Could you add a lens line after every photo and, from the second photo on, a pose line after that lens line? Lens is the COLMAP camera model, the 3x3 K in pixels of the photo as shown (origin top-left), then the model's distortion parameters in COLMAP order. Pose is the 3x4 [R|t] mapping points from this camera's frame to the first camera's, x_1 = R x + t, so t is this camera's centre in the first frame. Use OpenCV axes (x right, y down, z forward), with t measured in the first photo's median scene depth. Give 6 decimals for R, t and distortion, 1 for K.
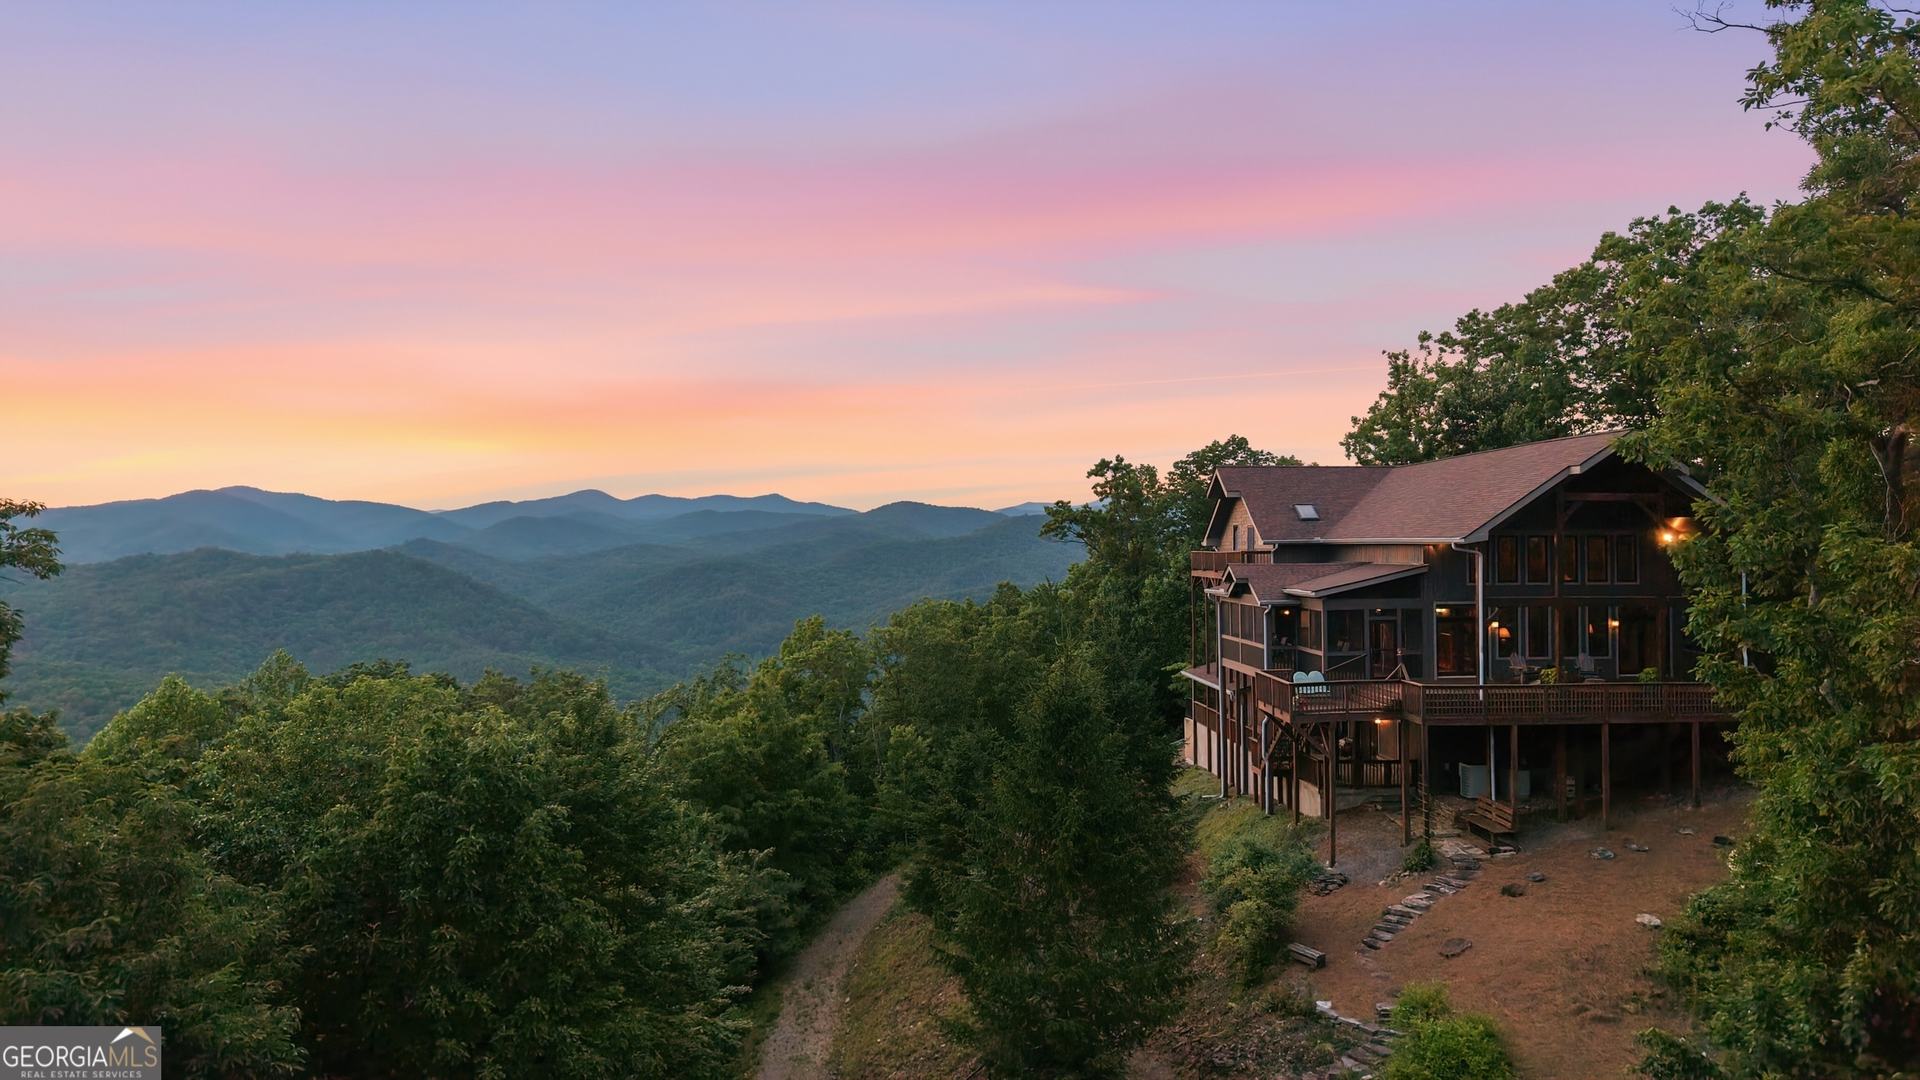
lens RADIAL K [[1280.4, 0, 961.0], [0, 1280.4, 542.7], [0, 0, 1]] dist [0.044547, -0.058137]
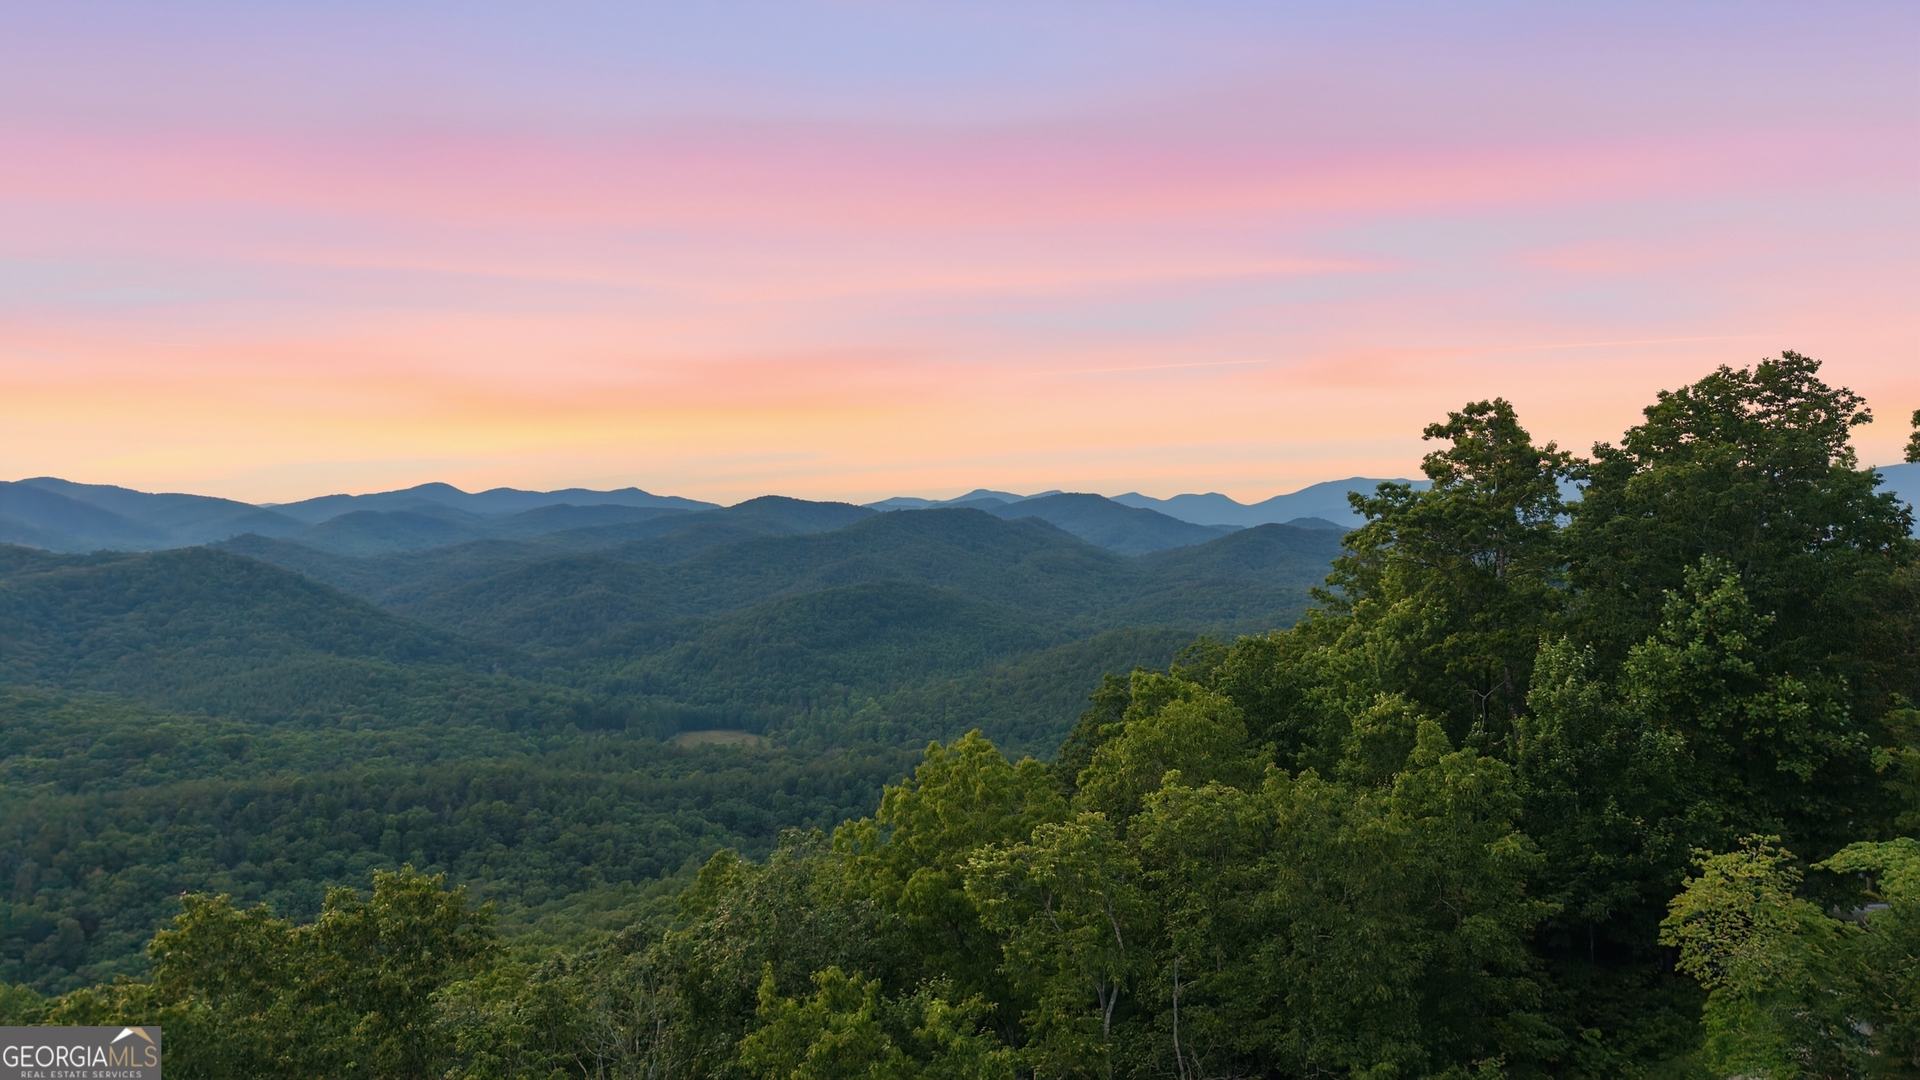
lens RADIAL K [[1280.4, 0, 972.4], [0, 1280.4, 530.0], [0, 0, 1]] dist [0.044547, -0.058137]
pose [[0.993557, -0.000686, 0.113334, -0.215369], [0.001374, 0.999981, -0.005990, -0.017488], [-0.113328, 0.006107, 0.993539, 0.751369]]
